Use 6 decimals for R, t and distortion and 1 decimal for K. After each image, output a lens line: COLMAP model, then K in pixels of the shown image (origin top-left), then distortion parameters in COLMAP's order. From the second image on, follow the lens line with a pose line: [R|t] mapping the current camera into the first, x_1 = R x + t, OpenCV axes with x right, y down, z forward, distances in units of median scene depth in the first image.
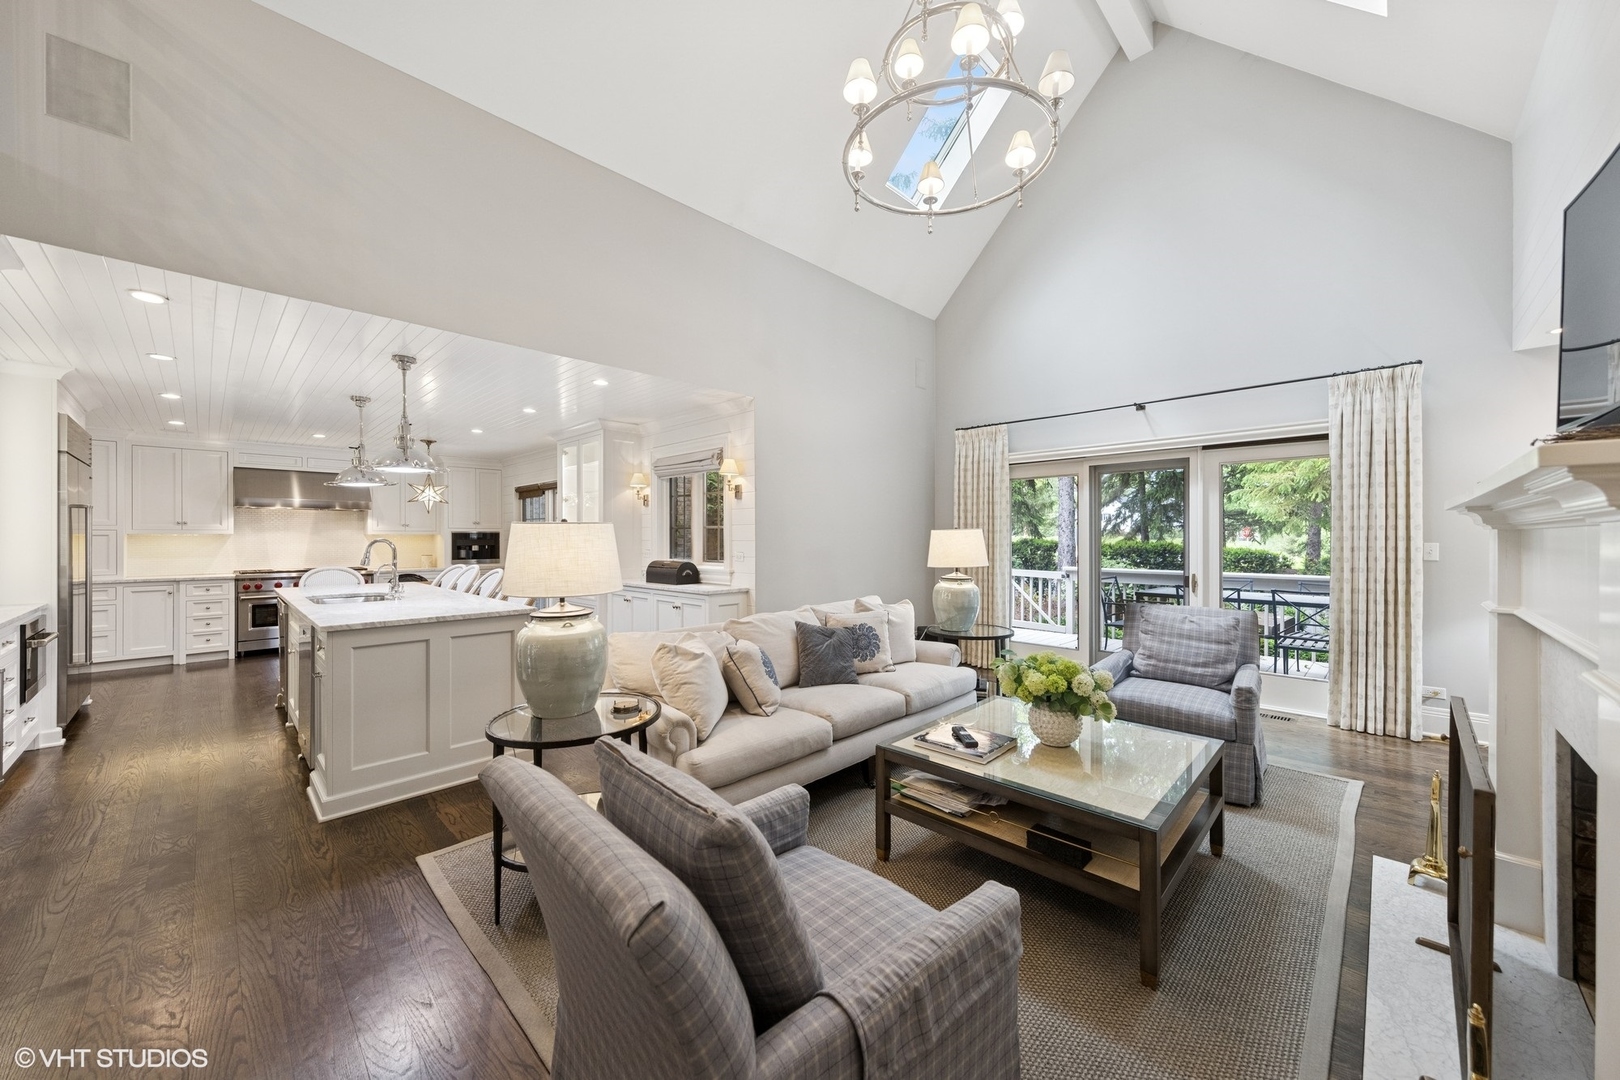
lens RADIAL K [[590.8, 0, 817.6], [0, 590.8, 537.8], [0, 0, 1]] dist [0.000770, -0.000611]
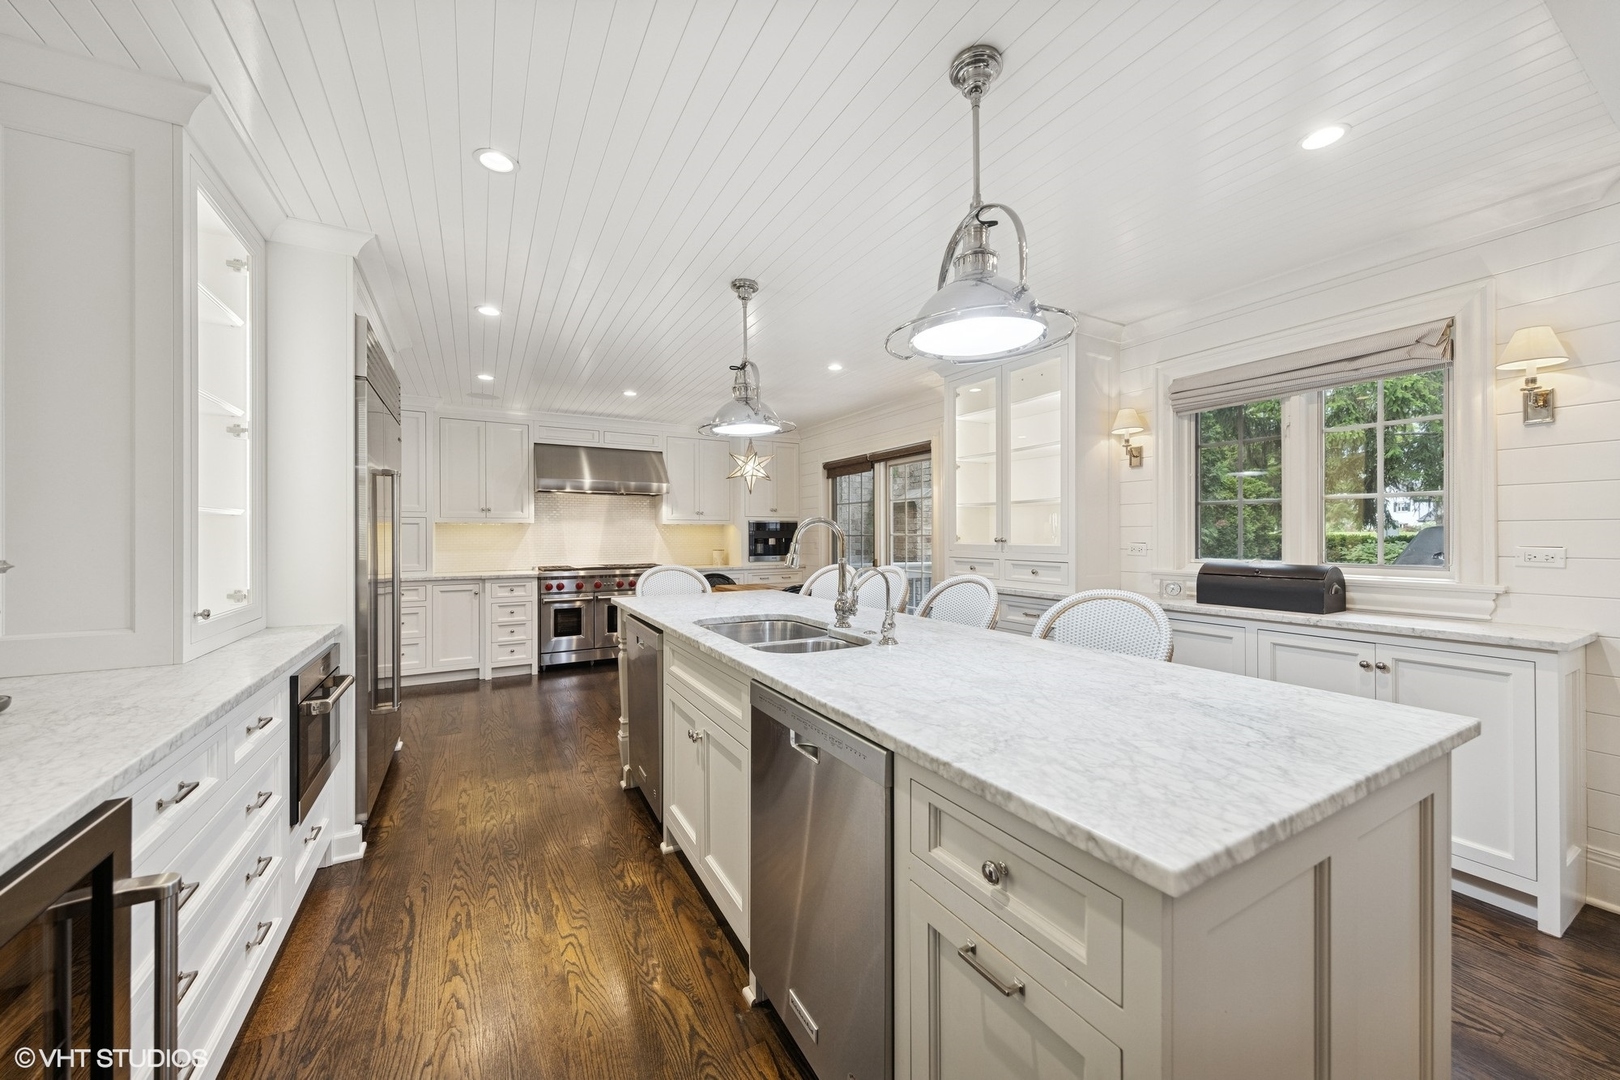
lens RADIAL K [[590.8, 0, 810.6], [0, 590.8, 536.5], [0, 0, 1]] dist [0.000770, -0.000611]
pose [[0.957960, -0.000769, -0.286900, -0.410987], [0.001614, 0.999995, 0.002708, 0.011941], [0.286896, -0.003057, 0.957957, 0.342399]]
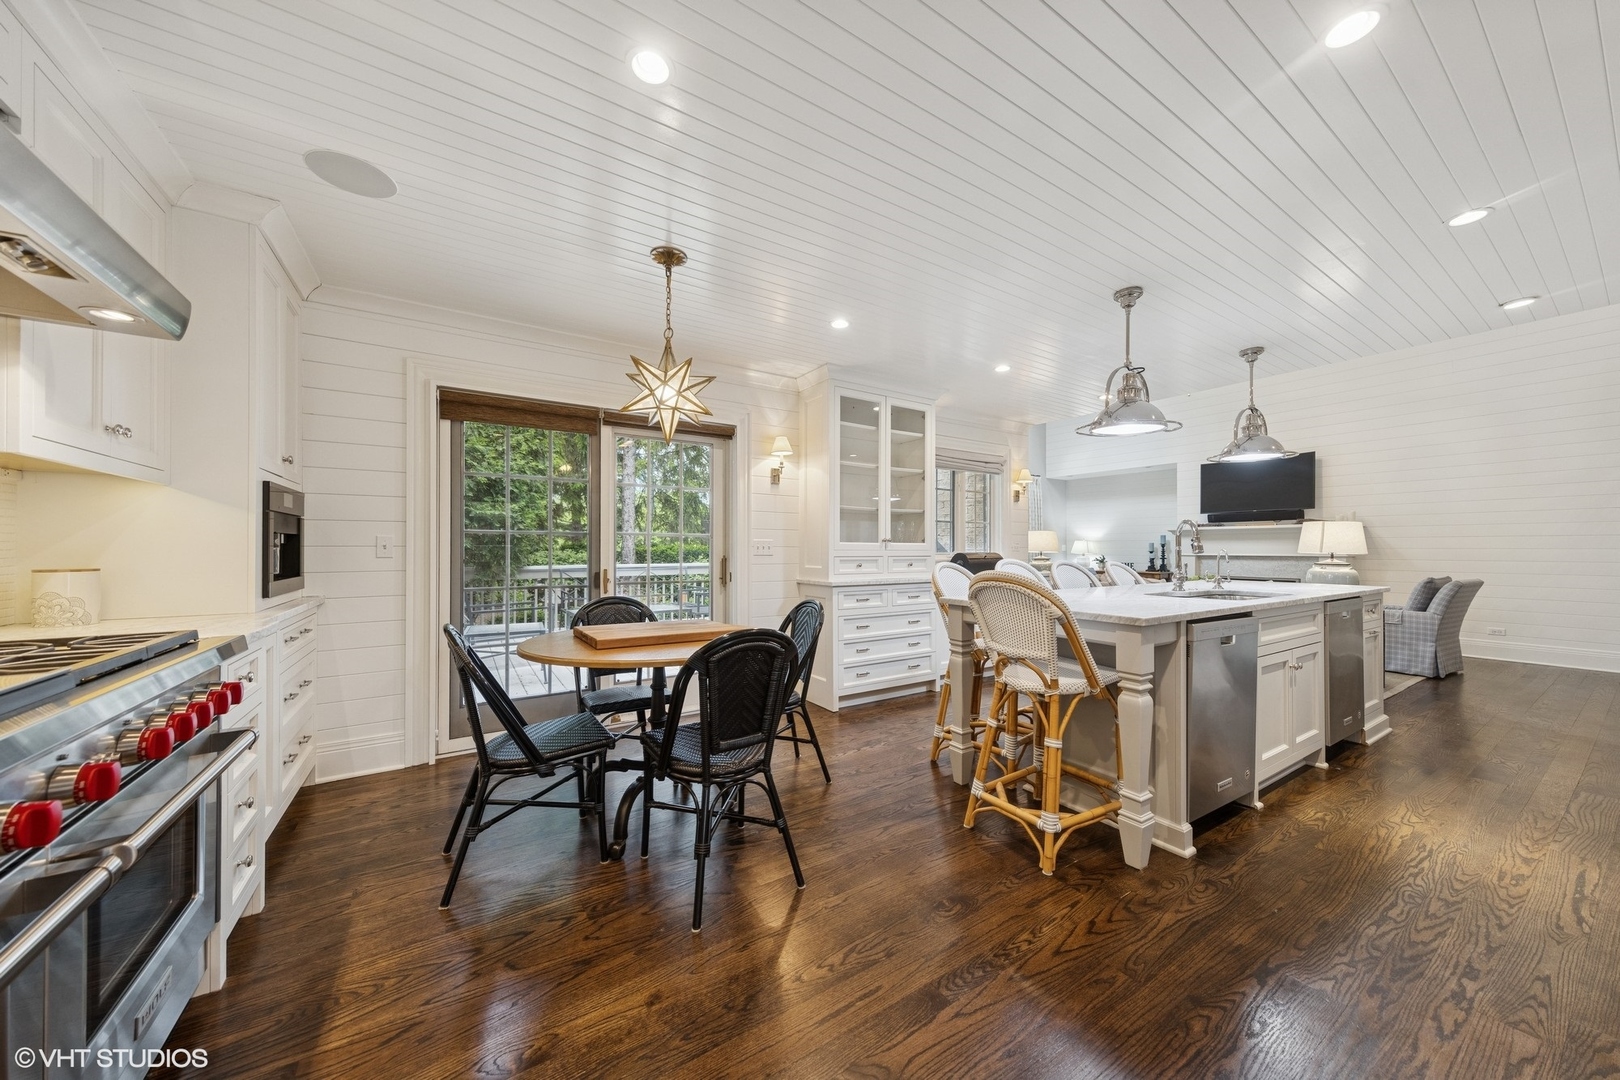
lens RADIAL K [[551.5, 0, 806.6], [0, 551.5, 541.6], [0, 0, 1]] dist [0.002534, 0.000036]
pose [[0.234189, 0.009492, 0.972145, -1.344508], [-0.005136, 0.999950, -0.008526, 0.032328], [-0.972177, -0.002996, 0.234226, 1.126412]]
